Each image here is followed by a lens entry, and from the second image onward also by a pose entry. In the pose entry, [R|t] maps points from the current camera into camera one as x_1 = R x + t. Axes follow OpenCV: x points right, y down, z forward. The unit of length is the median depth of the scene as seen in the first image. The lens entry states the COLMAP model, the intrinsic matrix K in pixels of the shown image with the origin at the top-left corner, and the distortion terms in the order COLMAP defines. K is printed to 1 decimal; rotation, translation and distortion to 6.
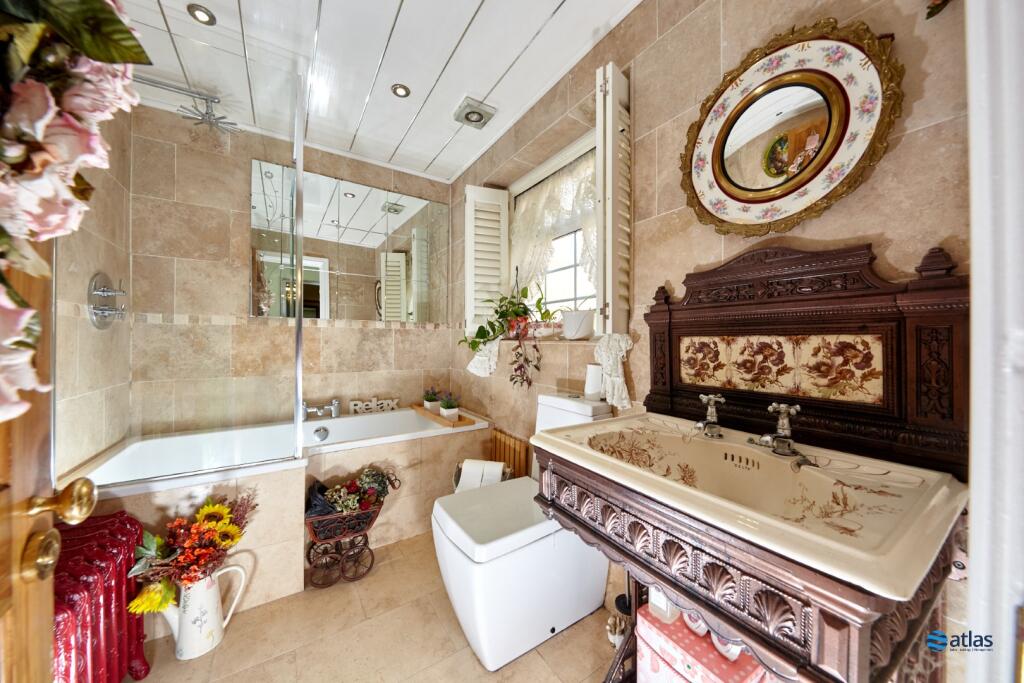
lens RADIAL K [[350.3, 0, 512.0], [0, 350.3, 341.5], [0, 0, 1]] dist [-0.005234, -0.000056]
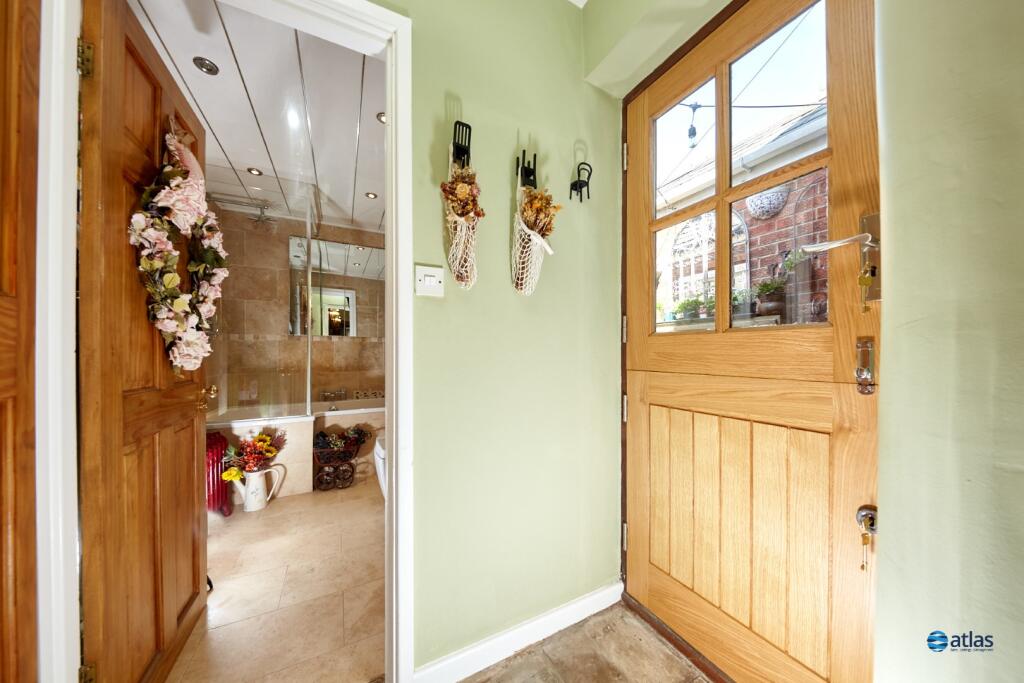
lens RADIAL K [[327.0, 0, 512.1], [0, 327.0, 353.8], [0, 0, 1]] dist [0.000048, -0.000002]
pose [[0.995371, -0.006670, -0.095873, 0.506805], [0.006421, 0.999975, -0.002905, 0.030614], [0.095890, 0.002276, 0.995389, -0.485101]]
